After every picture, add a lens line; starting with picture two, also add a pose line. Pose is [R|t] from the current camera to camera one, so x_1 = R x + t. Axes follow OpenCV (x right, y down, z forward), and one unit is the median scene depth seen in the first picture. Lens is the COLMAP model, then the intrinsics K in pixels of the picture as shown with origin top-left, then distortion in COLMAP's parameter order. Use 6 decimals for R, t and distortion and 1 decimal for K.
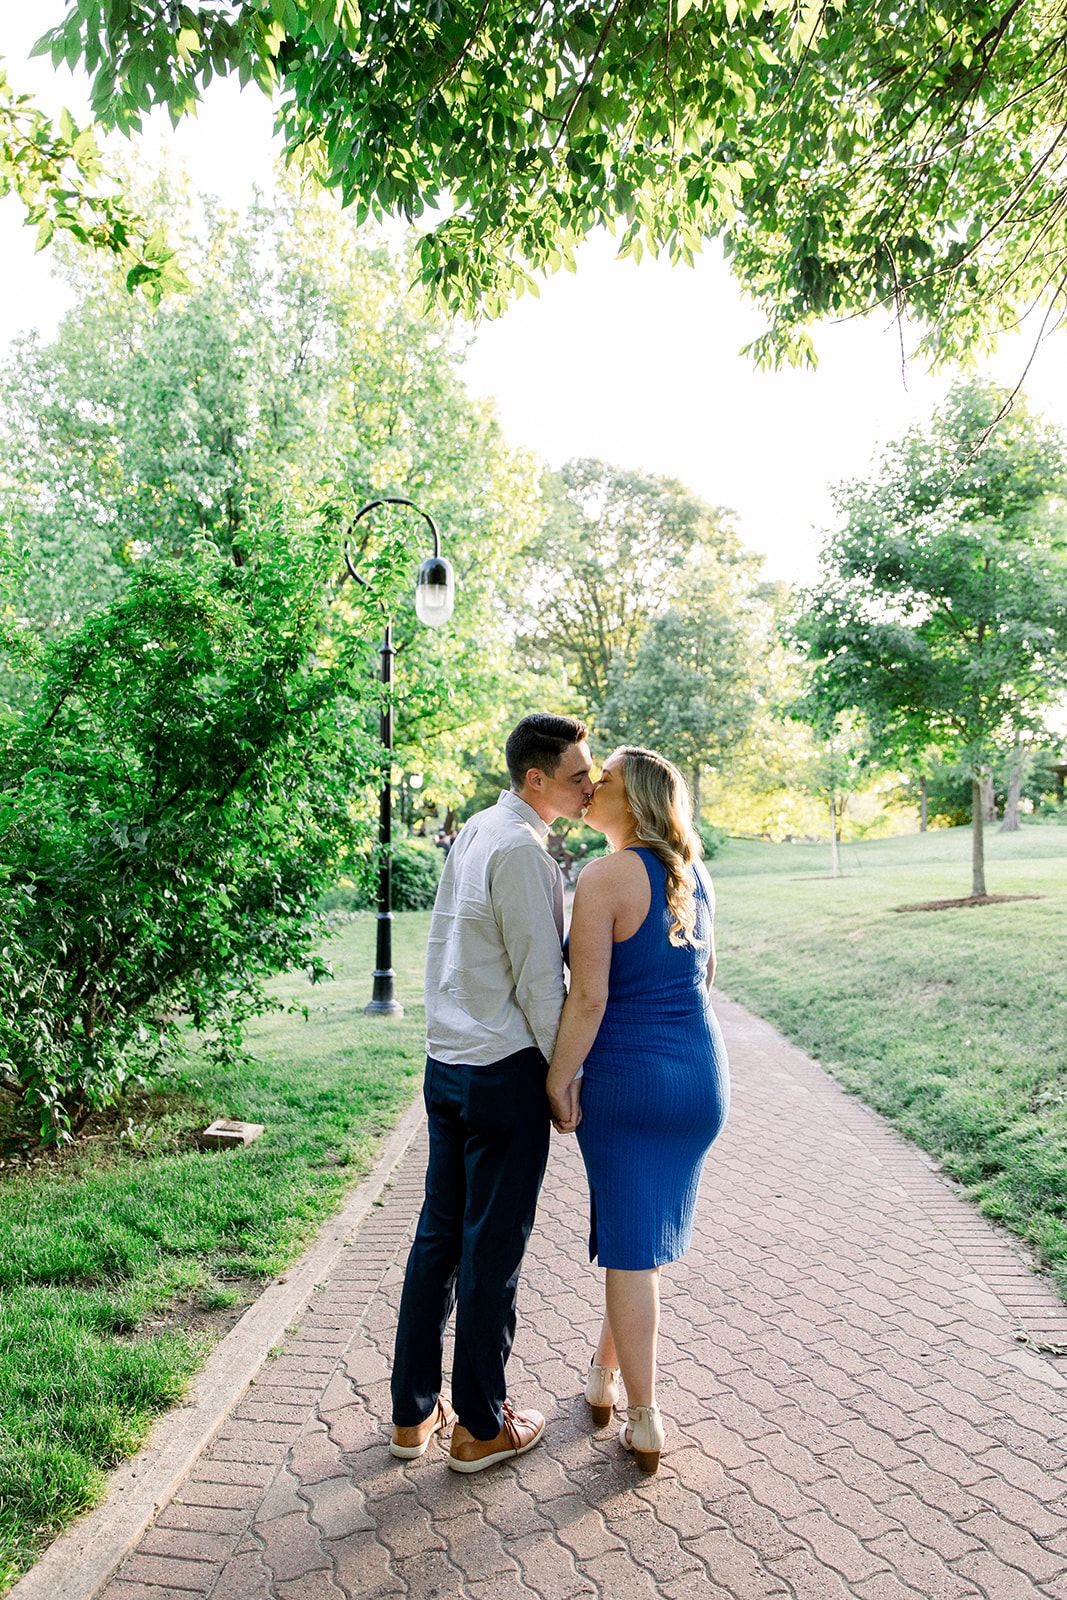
lens RADIAL K [[1908.0, 0, 616.0], [0, 1908.0, 806.3], [0, 0, 1]] dist [0.016241, -0.013551]
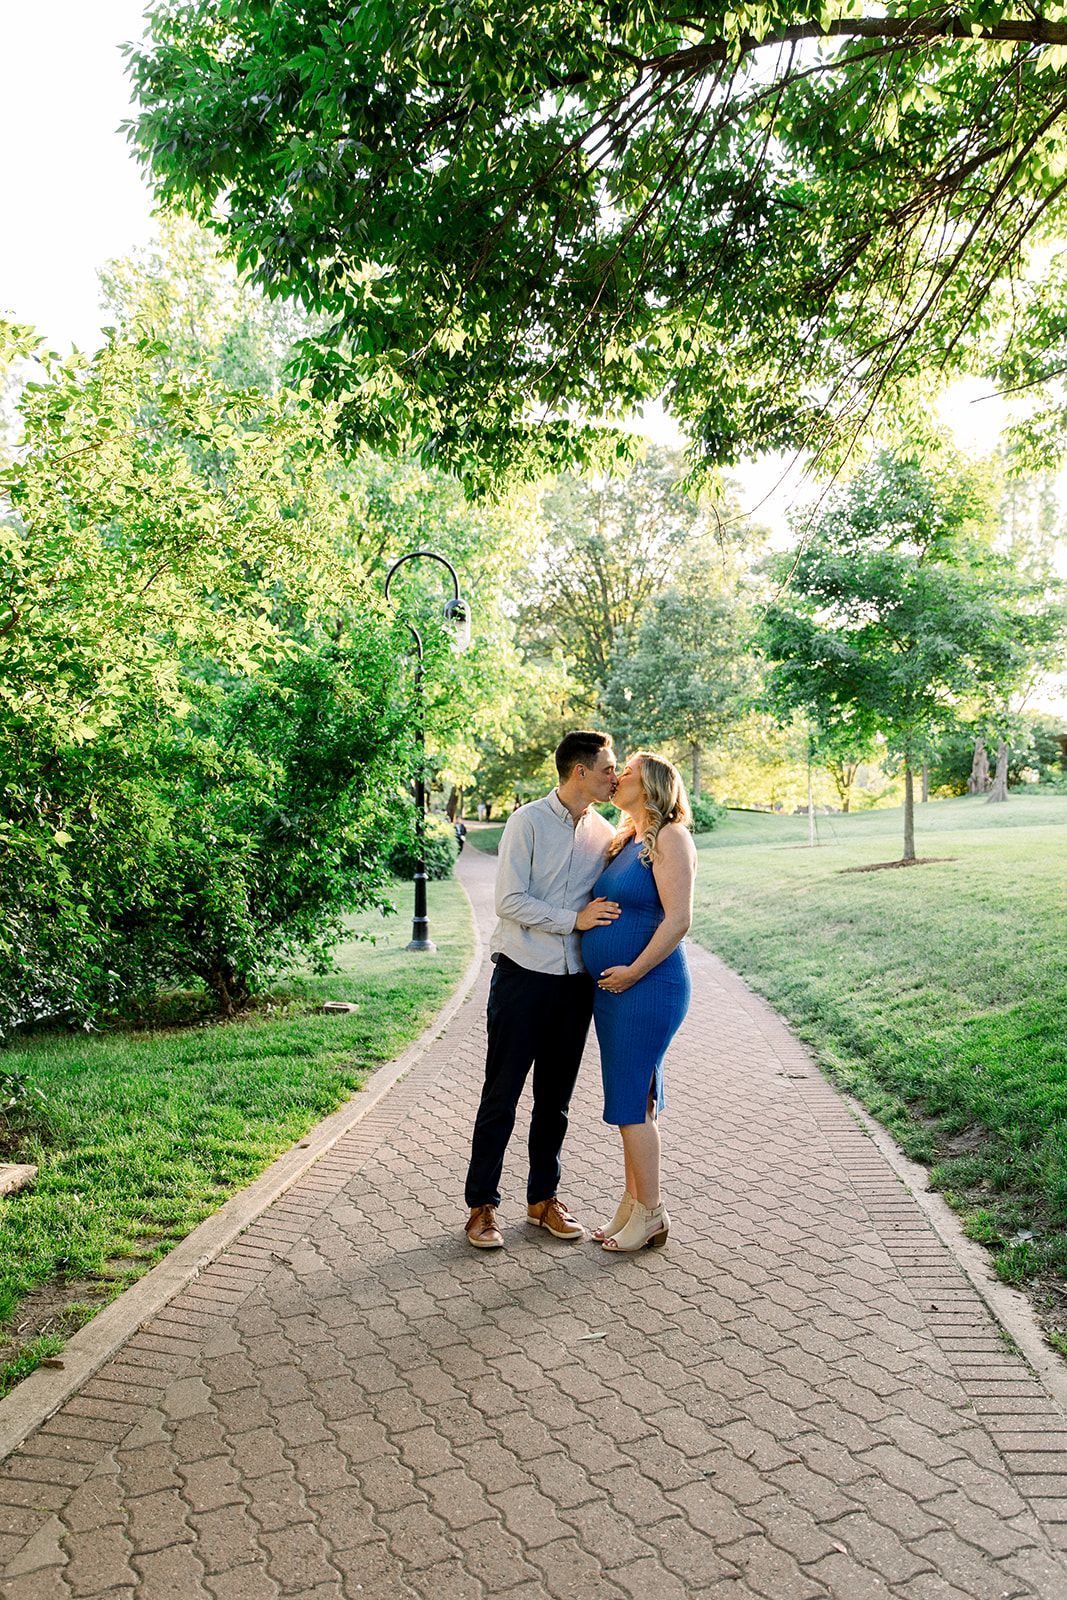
lens RADIAL K [[1927.3, 0, 625.7], [0, 1927.3, 803.4], [0, 0, 1]] dist [0.013934, 0.000184]
pose [[0.999957, -0.009194, 0.000996, 0.040631], [0.009181, 0.999876, 0.012803, -0.017724], [-0.001114, -0.012794, 0.999918, -0.717107]]
